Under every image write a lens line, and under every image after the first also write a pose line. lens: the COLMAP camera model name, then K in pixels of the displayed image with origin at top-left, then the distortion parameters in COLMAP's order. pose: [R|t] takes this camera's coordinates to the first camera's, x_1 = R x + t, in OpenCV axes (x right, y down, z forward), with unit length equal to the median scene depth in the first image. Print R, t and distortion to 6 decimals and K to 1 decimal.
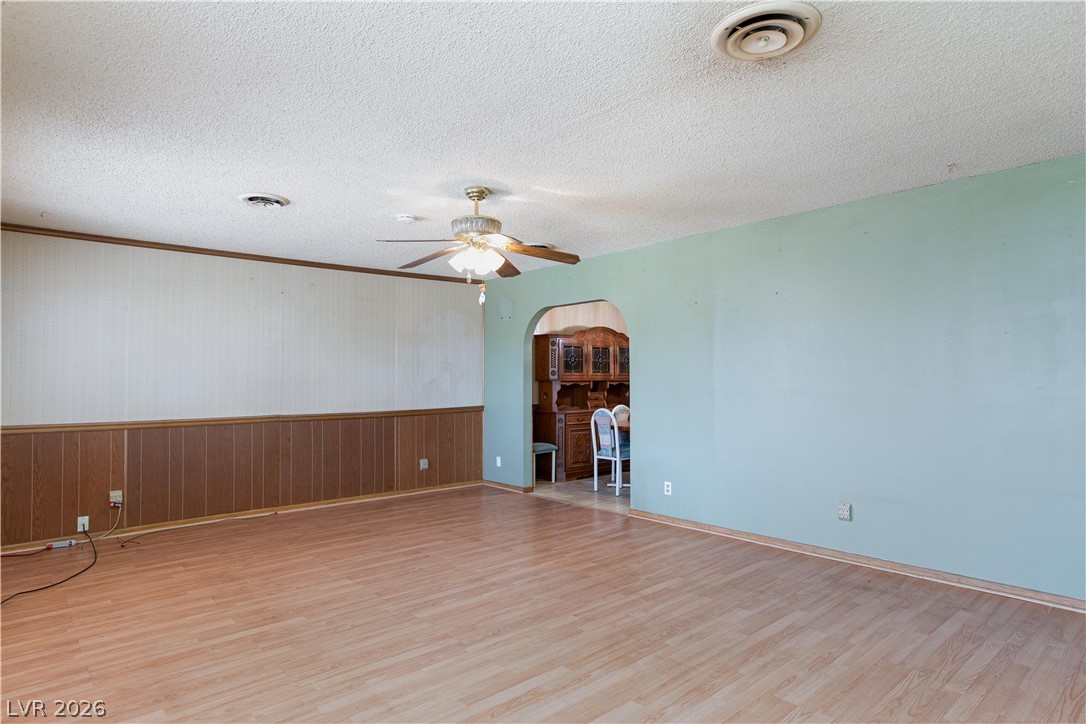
lens RADIAL K [[605.3, 0, 539.0], [0, 605.3, 364.8], [0, 0, 1]] dist [-0.005684, -0.001110]
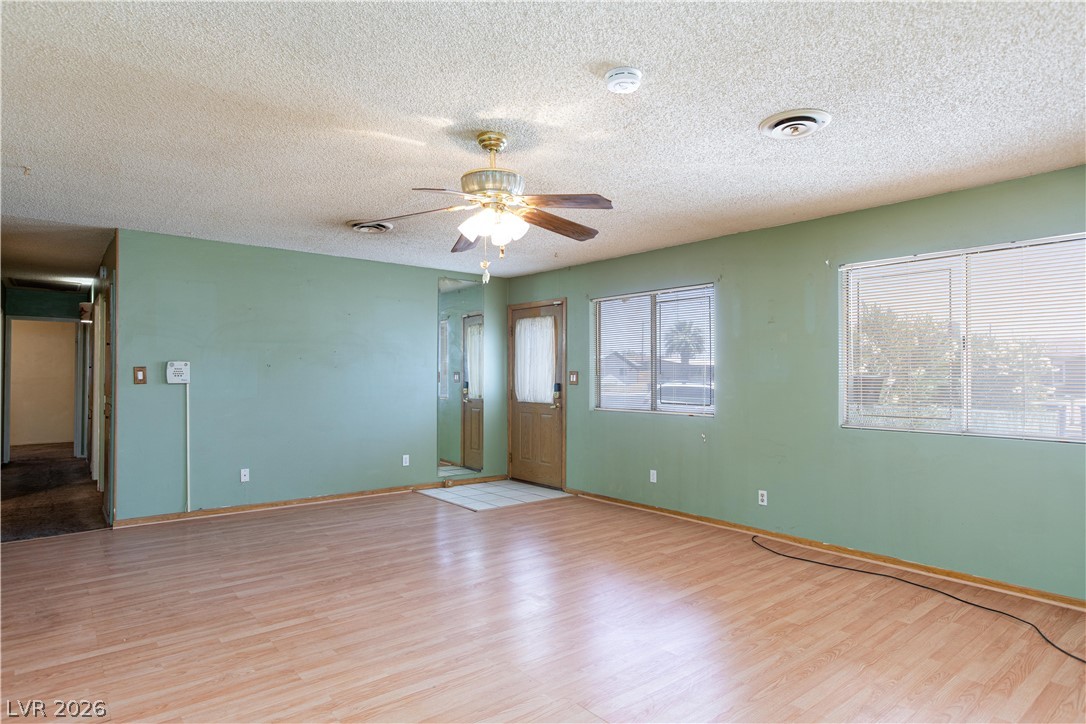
lens RADIAL K [[605.3, 0, 548.0], [0, 605.3, 371.6], [0, 0, 1]] dist [-0.005684, -0.001110]
pose [[-0.999767, 0.002707, 0.021436, -0.212731], [0.002159, 0.999672, -0.025535, 0.045196], [-0.021498, -0.025483, -0.999444, 1.982657]]
